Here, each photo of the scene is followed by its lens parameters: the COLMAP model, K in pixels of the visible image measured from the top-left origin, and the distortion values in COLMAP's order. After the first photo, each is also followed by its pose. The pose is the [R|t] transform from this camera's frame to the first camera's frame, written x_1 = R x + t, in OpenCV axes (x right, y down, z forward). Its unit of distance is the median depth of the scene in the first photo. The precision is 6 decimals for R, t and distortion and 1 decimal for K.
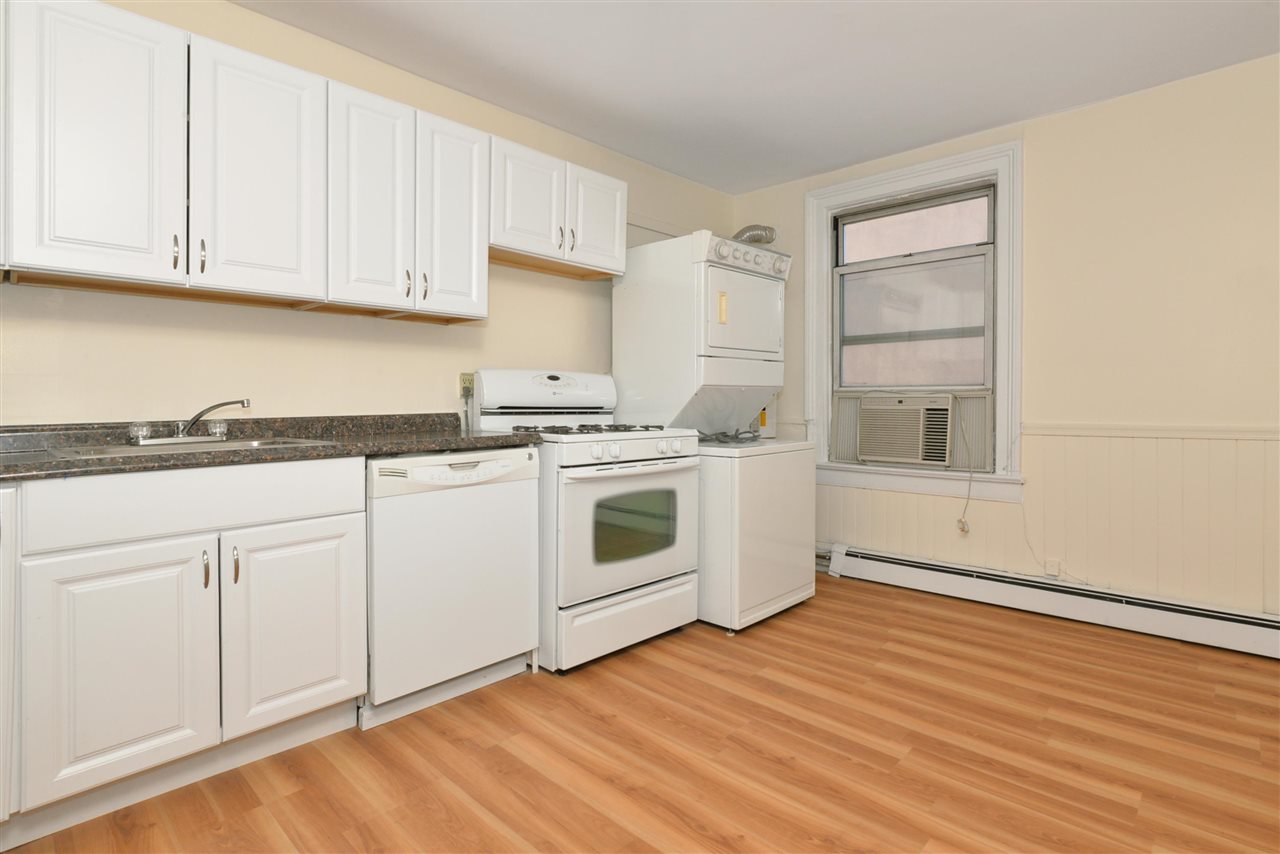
lens RADIAL K [[649.2, 0, 651.1], [0, 649.2, 402.6], [0, 0, 1]] dist [0.006780, -0.006322]
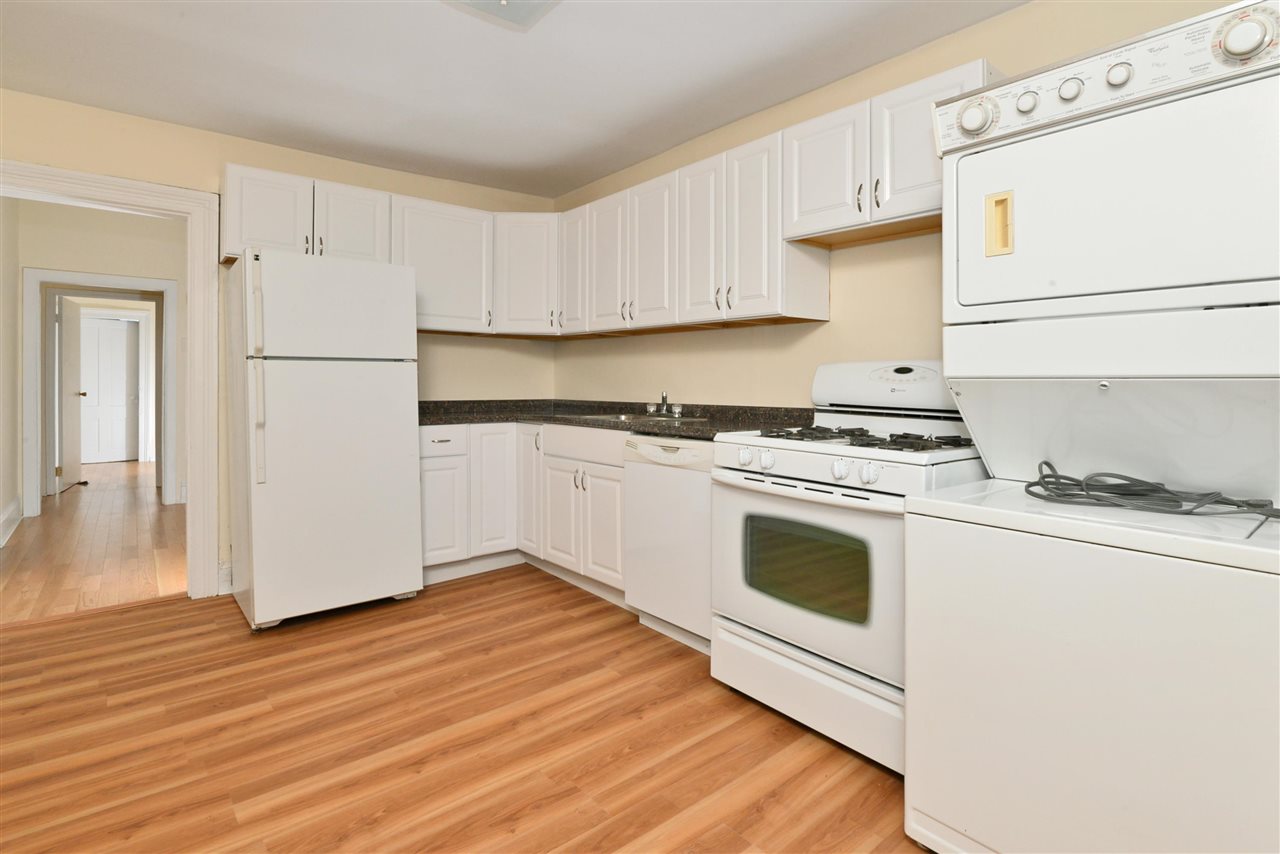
lens RADIAL K [[649.2, 0, 686.6], [0, 649.2, 377.9], [0, 0, 1]] dist [0.006780, -0.006322]
pose [[-0.102721, -0.007501, -0.994682, 0.913294], [-0.012889, 0.999898, -0.006209, -0.028516], [0.994627, 0.012183, -0.102807, 1.155232]]
